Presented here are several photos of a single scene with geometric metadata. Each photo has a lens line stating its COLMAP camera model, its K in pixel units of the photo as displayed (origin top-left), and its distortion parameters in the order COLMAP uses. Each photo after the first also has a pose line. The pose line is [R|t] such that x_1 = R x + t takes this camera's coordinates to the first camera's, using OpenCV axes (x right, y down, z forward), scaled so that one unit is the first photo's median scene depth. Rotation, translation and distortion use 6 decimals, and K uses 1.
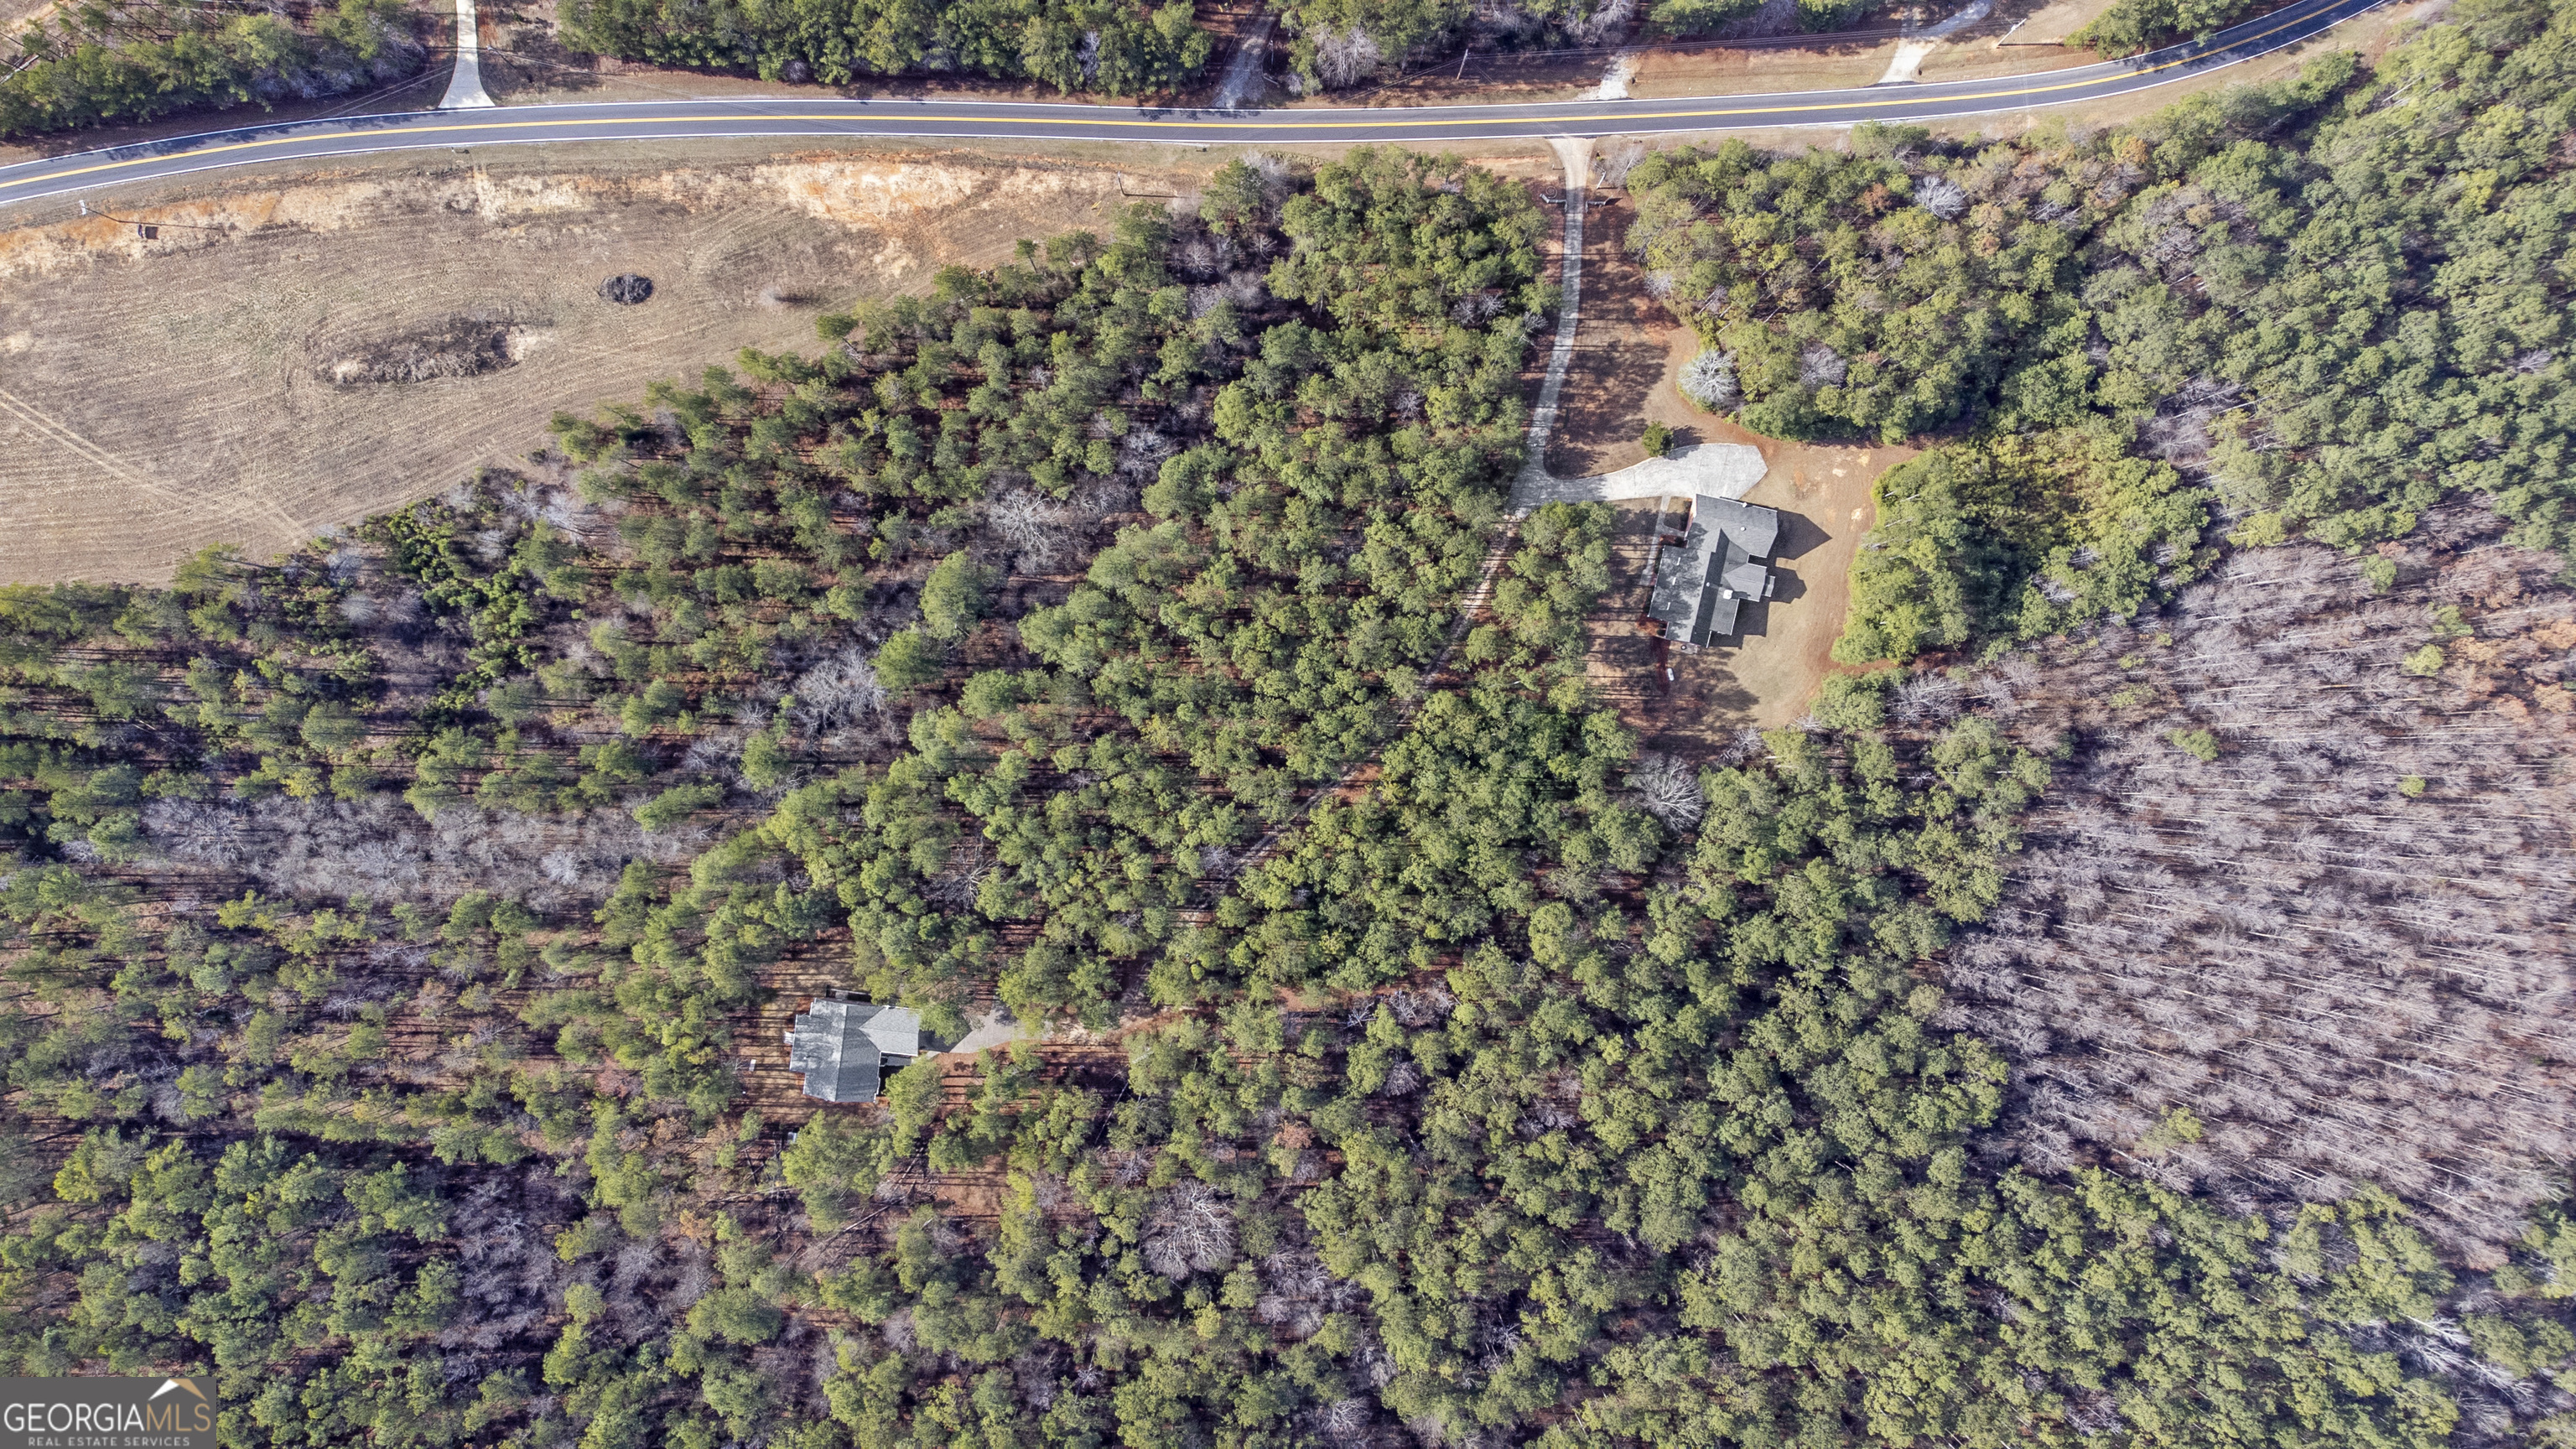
lens RADIAL K [[1914.3, 0, 1290.8], [0, 1914.3, 710.8], [0, 0, 1]] dist [0.047599, -0.000145]
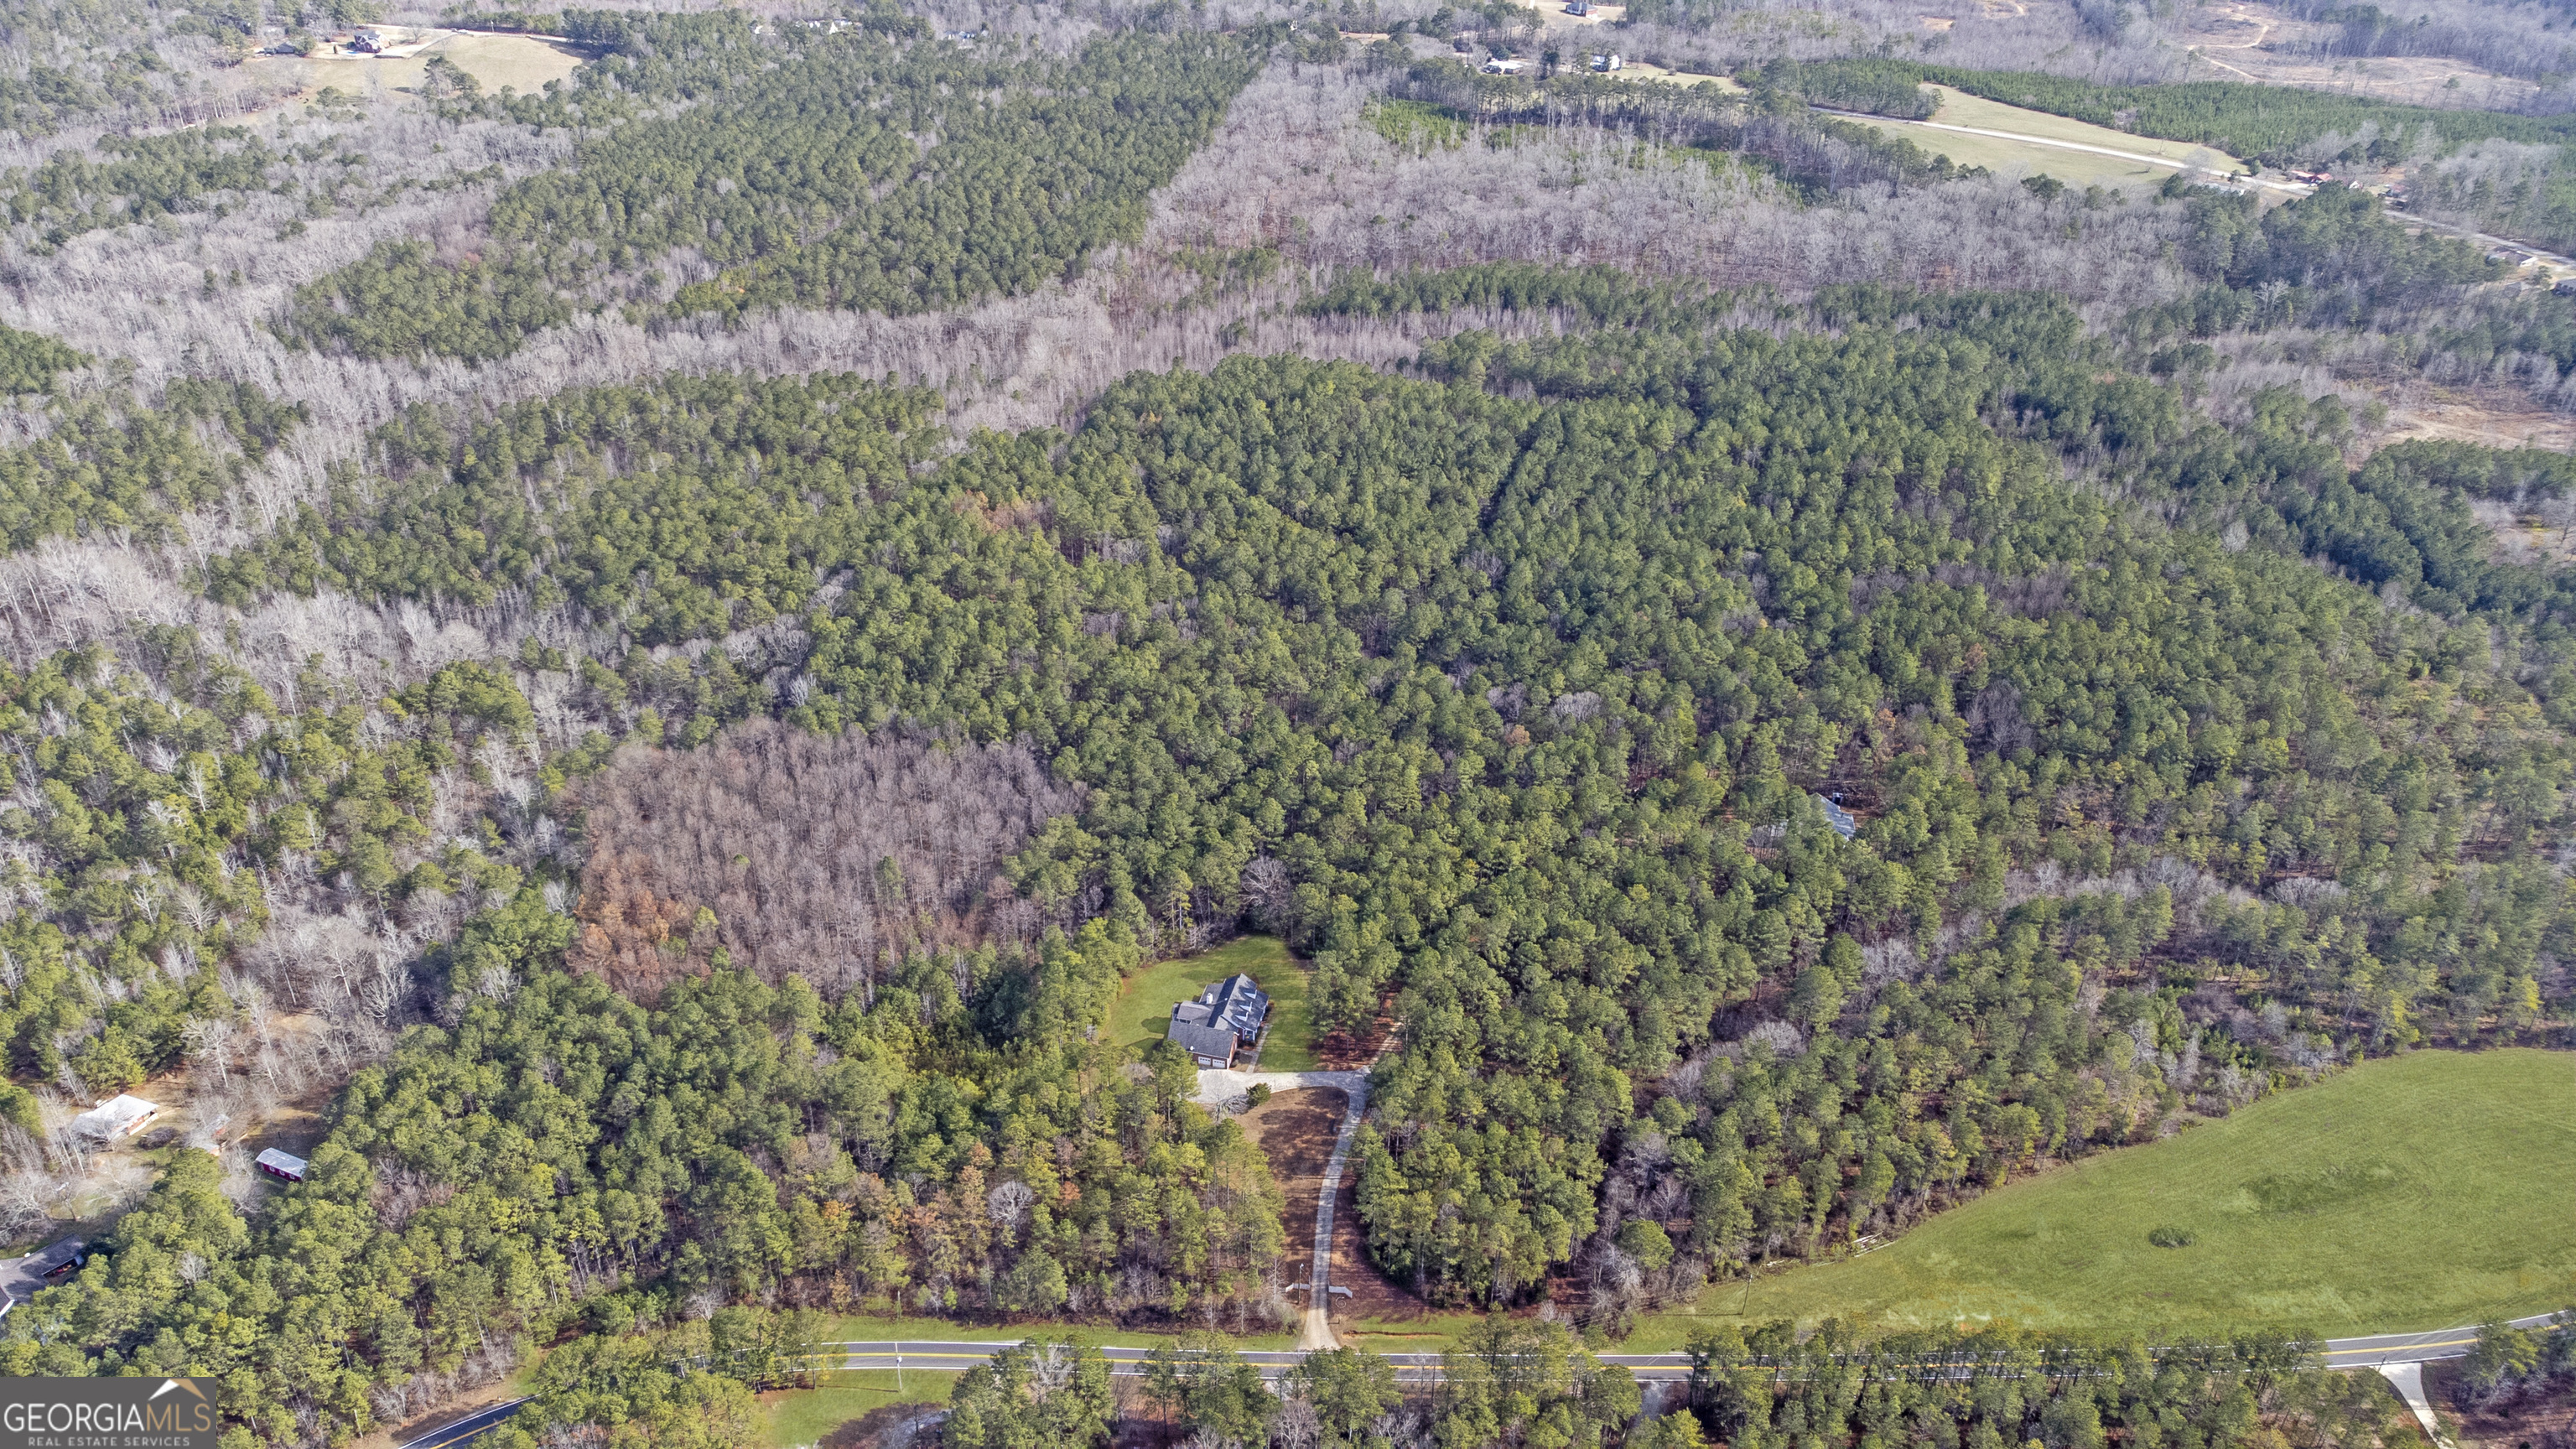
lens RADIAL K [[1914.3, 0, 1290.8], [0, 1914.3, 710.8], [0, 0, 1]] dist [0.047599, -0.000145]
pose [[-0.999658, -0.025111, 0.007282, 0.171283], [0.017970, -0.457581, 0.888986, -1.119147], [-0.018991, 0.888813, 0.457876, 0.246267]]
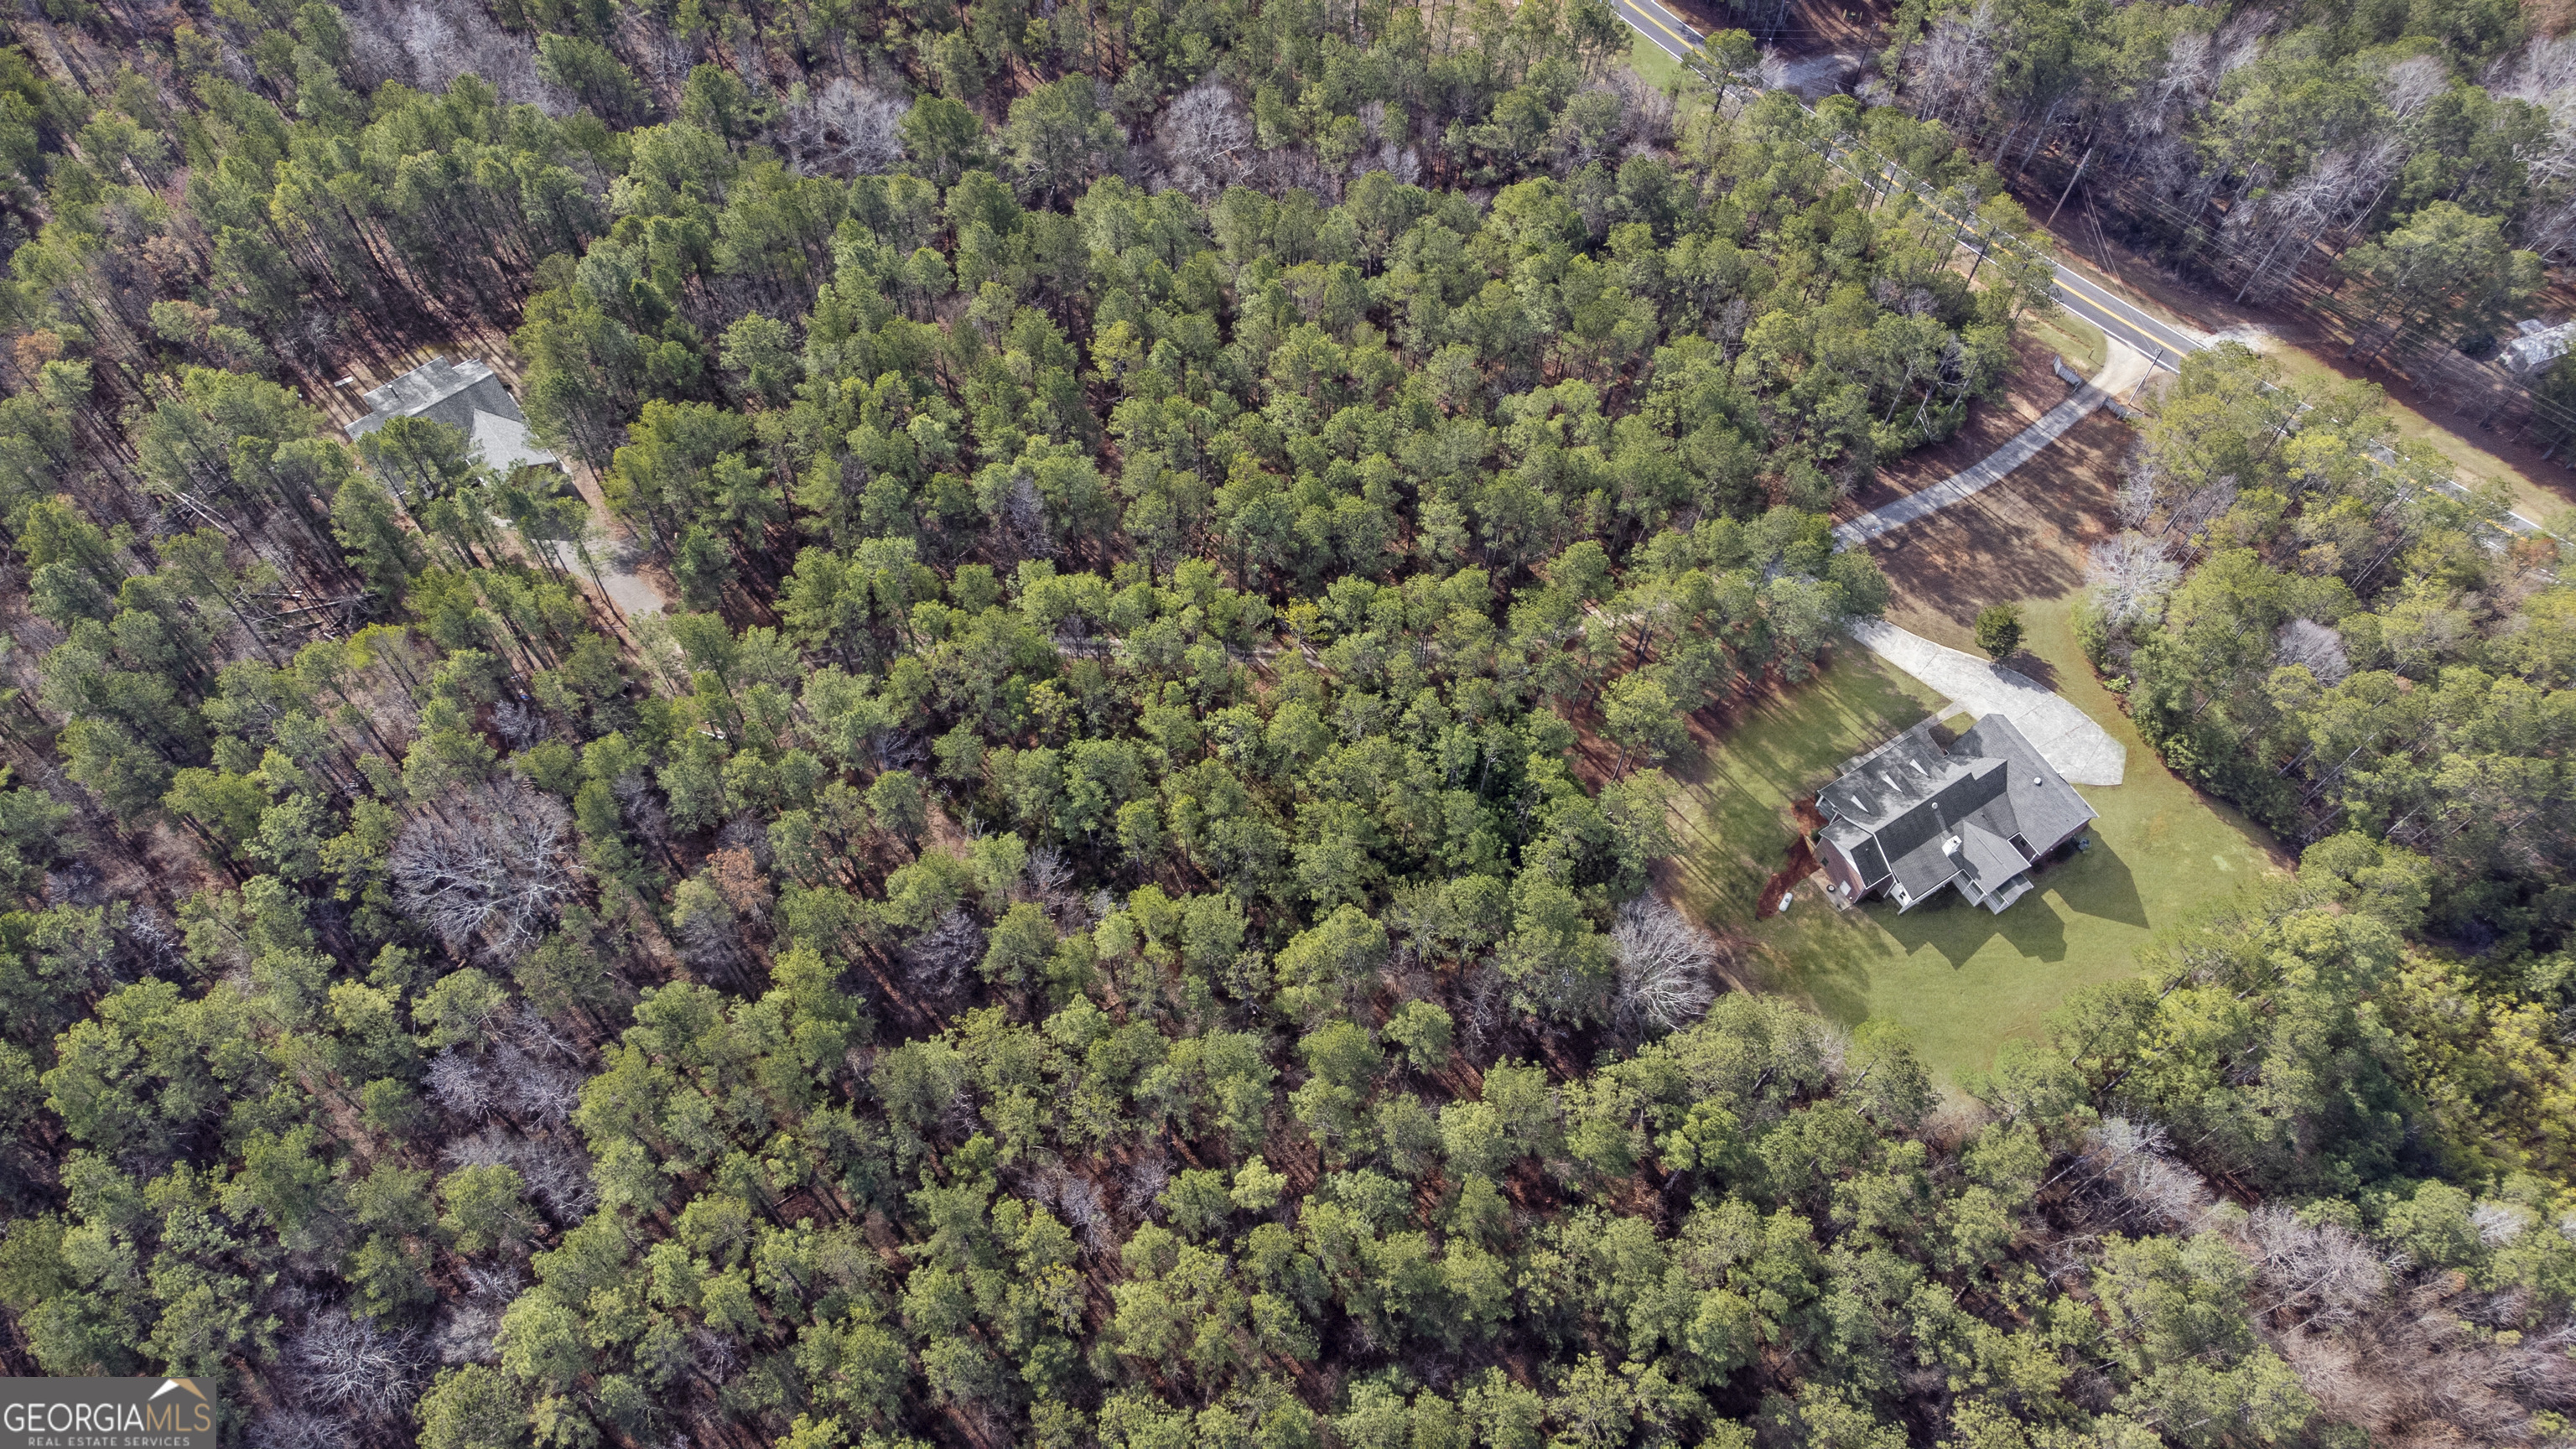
lens RADIAL K [[1866.3, 0, 1275.5], [0, 1866.3, 735.4], [0, 0, 1]] dist [0.024272, 0.000795]
pose [[0.708704, 0.620529, -0.335682, 0.255711], [-0.705479, 0.627508, -0.329445, 0.253642], [0.006213, 0.470295, 0.882487, 0.485041]]
